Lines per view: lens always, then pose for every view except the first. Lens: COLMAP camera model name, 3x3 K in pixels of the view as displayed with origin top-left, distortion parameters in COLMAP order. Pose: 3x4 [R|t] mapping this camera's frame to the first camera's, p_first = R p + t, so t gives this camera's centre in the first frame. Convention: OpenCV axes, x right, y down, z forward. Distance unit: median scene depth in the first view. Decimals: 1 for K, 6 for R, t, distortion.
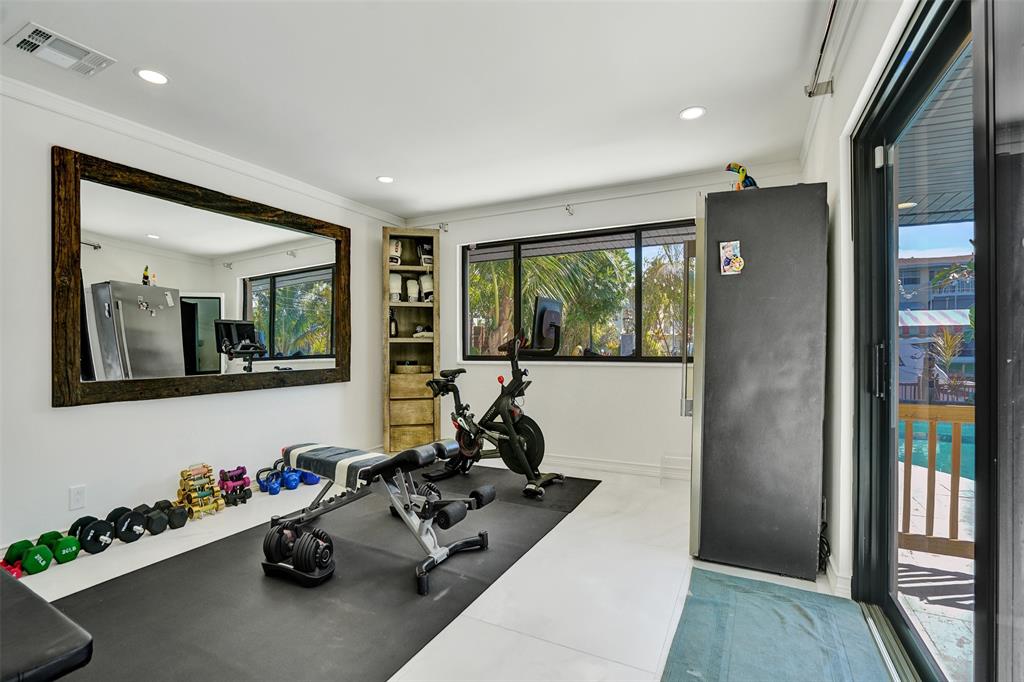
lens RADIAL K [[471.4, 0, 510.8], [0, 471.4, 349.1], [0, 0, 1]] dist [-0.055671, 0.022045]
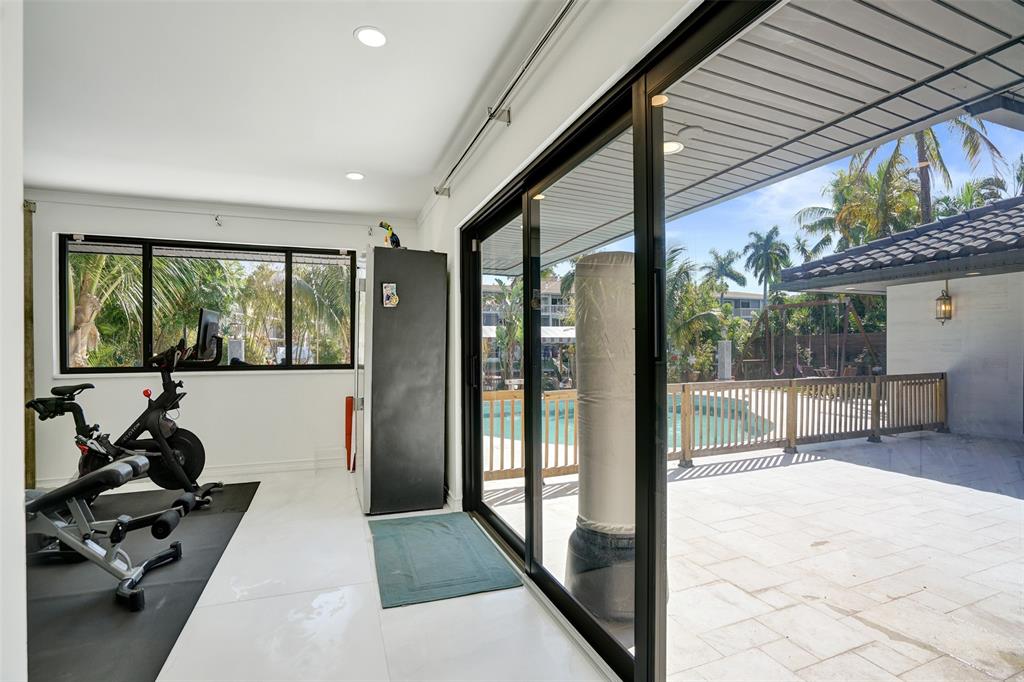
lens RADIAL K [[471.4, 0, 510.8], [0, 471.4, 349.1], [0, 0, 1]] dist [-0.055671, 0.022045]
pose [[0.671780, 0.002021, 0.740748, -0.261691], [0.004659, 0.999965, -0.006953, -0.015896], [-0.740736, 0.008122, 0.671747, -0.177956]]
